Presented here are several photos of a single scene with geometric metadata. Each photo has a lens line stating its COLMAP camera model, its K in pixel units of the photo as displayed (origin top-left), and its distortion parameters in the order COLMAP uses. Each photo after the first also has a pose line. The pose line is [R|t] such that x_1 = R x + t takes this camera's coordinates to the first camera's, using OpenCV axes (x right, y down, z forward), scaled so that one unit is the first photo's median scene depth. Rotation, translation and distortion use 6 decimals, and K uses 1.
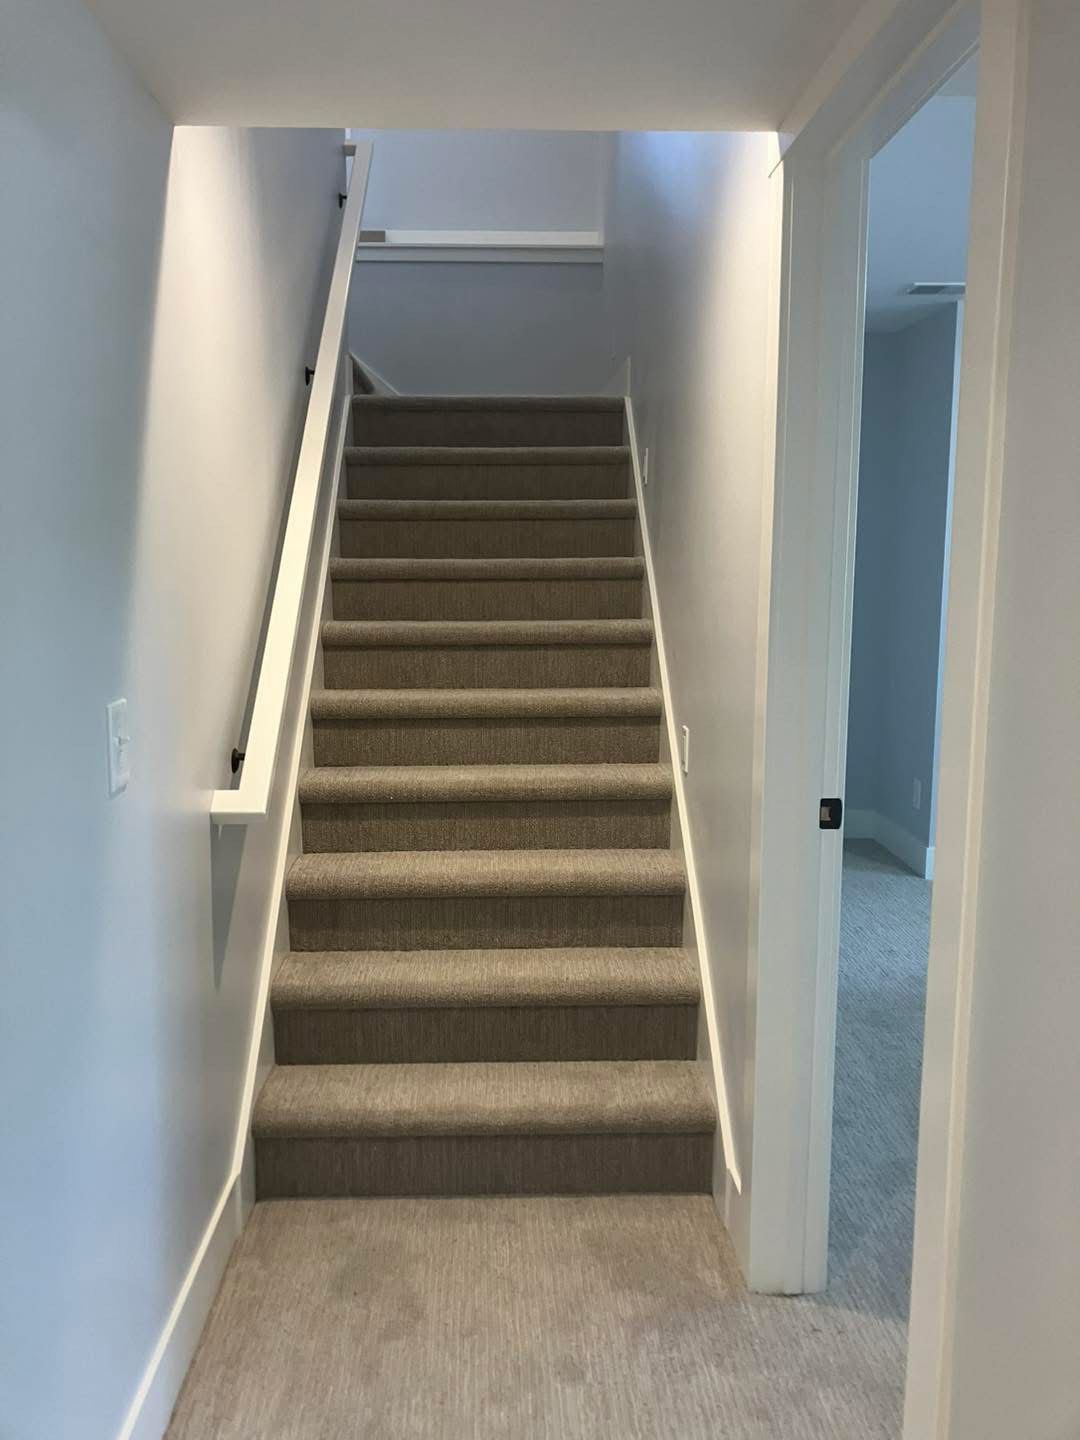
lens RADIAL K [[1175.3, 0, 540.0], [0, 1175.3, 720.0], [0, 0, 1]] dist [0.004752, 0.012231]
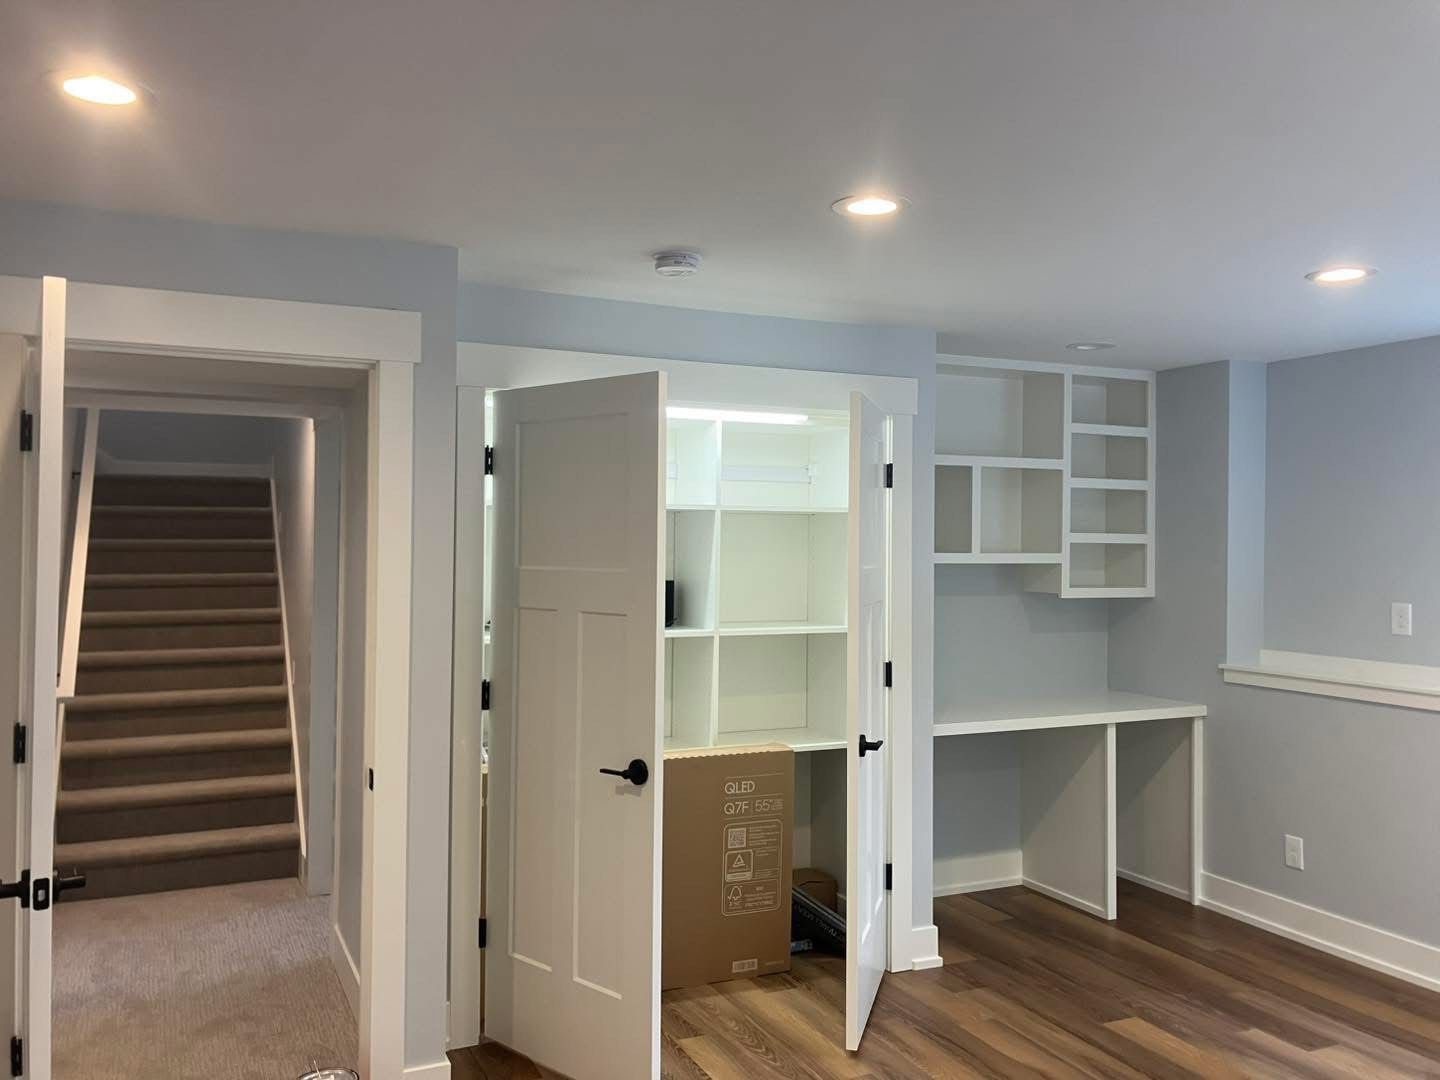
lens RADIAL K [[1175.3, 0, 739.0], [0, 1175.3, 529.9], [0, 0, 1]] dist [0.004752, 0.012231]
pose [[0.914763, 0.011455, 0.403828, 0.006887], [0.051075, 0.988298, -0.143732, 0.098291], [-0.400749, 0.152106, 0.903473, -1.002549]]
